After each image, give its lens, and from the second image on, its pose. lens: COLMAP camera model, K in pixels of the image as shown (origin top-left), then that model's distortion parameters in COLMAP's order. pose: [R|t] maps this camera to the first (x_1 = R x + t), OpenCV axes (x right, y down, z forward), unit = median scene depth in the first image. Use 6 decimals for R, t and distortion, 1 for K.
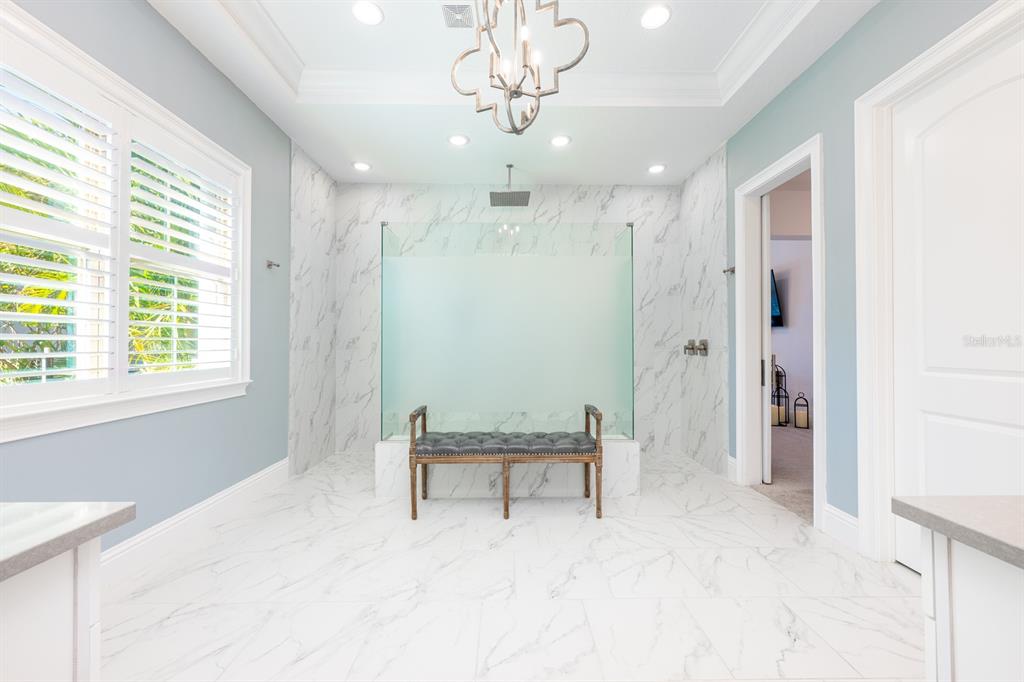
lens RADIAL K [[402.2, 0, 512.0], [0, 402.2, 341.0], [0, 0, 1]] dist [-0.000056, 0.000284]
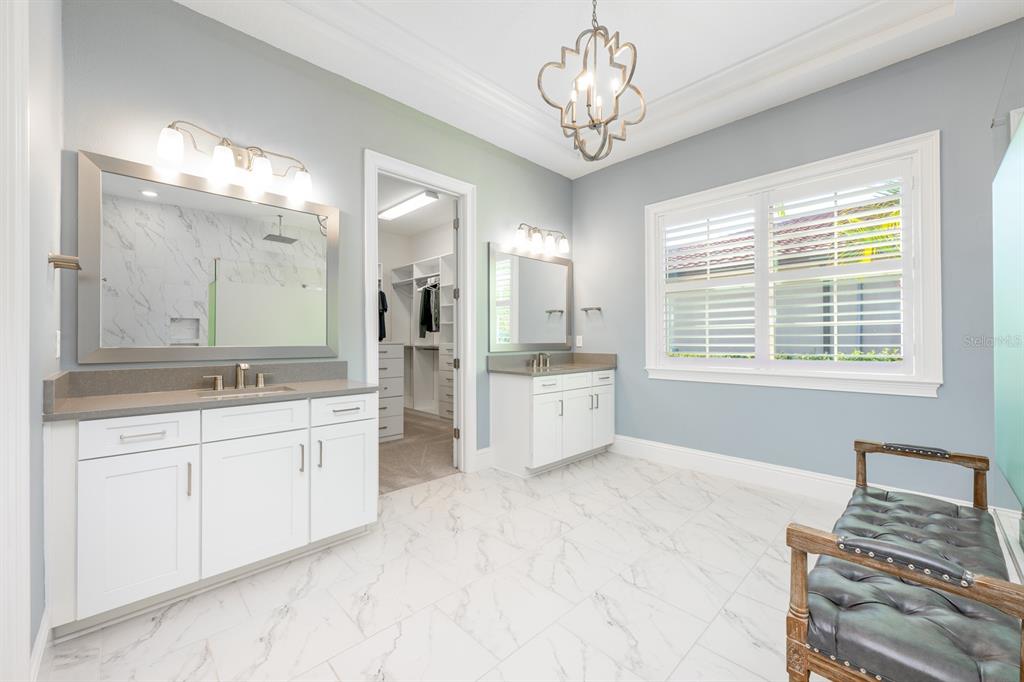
lens RADIAL K [[402.2, 0, 512.0], [0, 402.2, 341.0], [0, 0, 1]] dist [-0.000056, 0.000284]
pose [[-0.726099, 0.005344, -0.687570, 0.857080], [0.012131, 0.999914, -0.005039, 0.009318], [0.687484, -0.012000, -0.726101, 1.450598]]
